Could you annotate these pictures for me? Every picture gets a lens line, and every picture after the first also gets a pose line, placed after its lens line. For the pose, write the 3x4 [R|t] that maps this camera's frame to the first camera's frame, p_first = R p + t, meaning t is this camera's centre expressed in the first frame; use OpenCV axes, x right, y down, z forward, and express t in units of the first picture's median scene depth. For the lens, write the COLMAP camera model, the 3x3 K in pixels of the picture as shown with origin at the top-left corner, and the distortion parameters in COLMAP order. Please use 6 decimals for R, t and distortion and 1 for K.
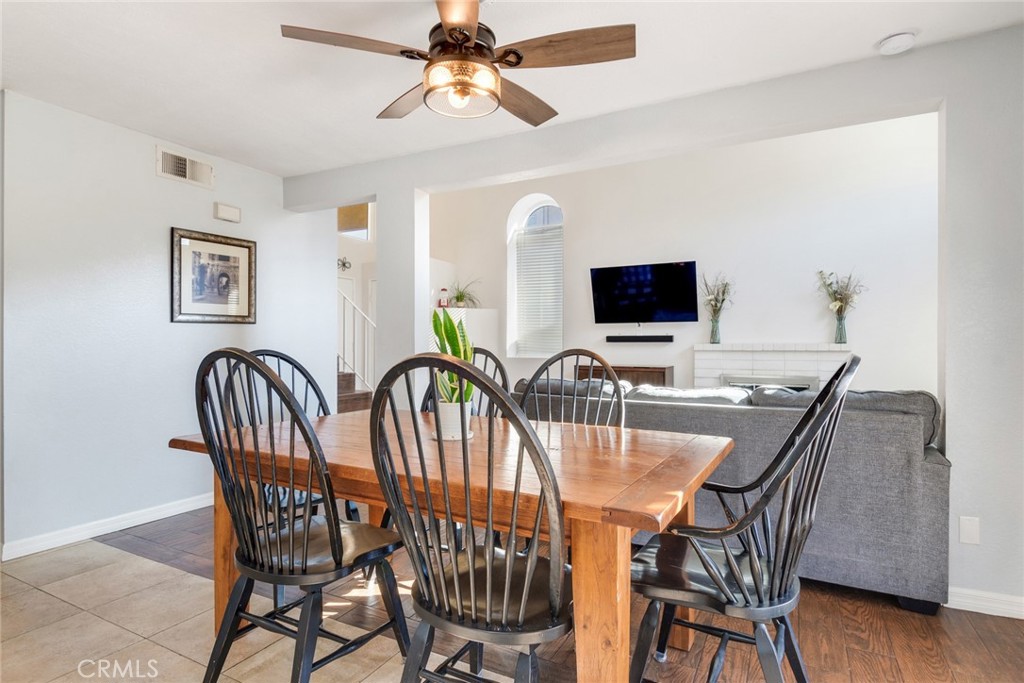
lens RADIAL K [[540.6, 0, 496.4], [0, 540.6, 332.9], [0, 0, 1]] dist [0.030125, -0.035192]
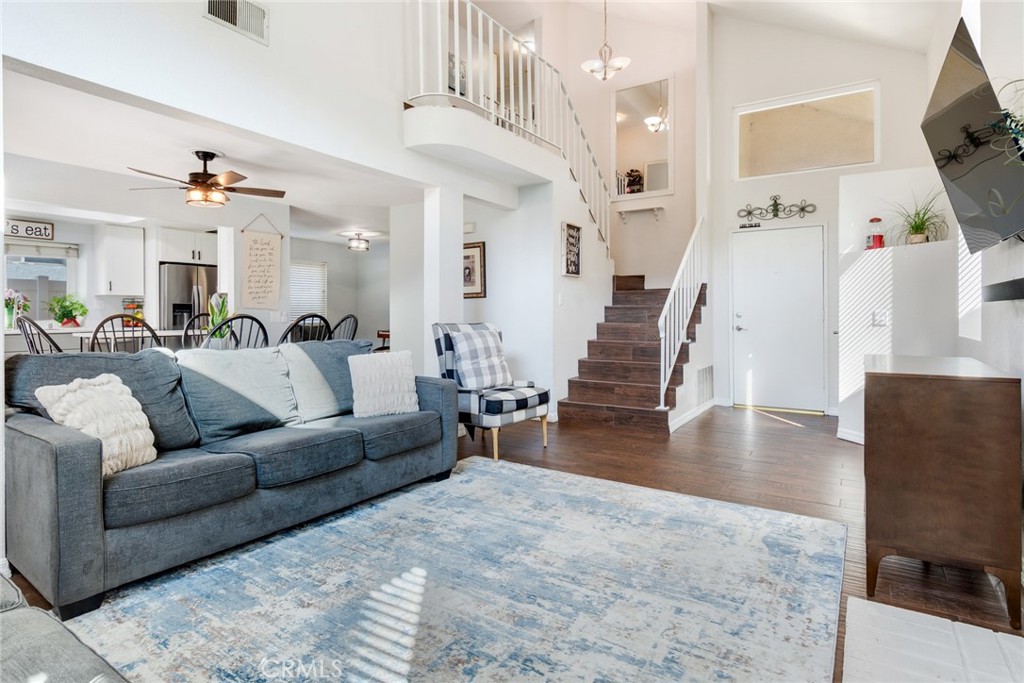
lens RADIAL K [[540.6, 0, 496.2], [0, 540.6, 311.8], [0, 0, 1]] dist [-0.000931, -0.000866]
pose [[-0.090565, -0.002758, -0.995887, 0.664251], [0.022375, 0.999738, -0.004803, 0.019729], [0.995639, -0.022718, -0.090479, 0.768989]]
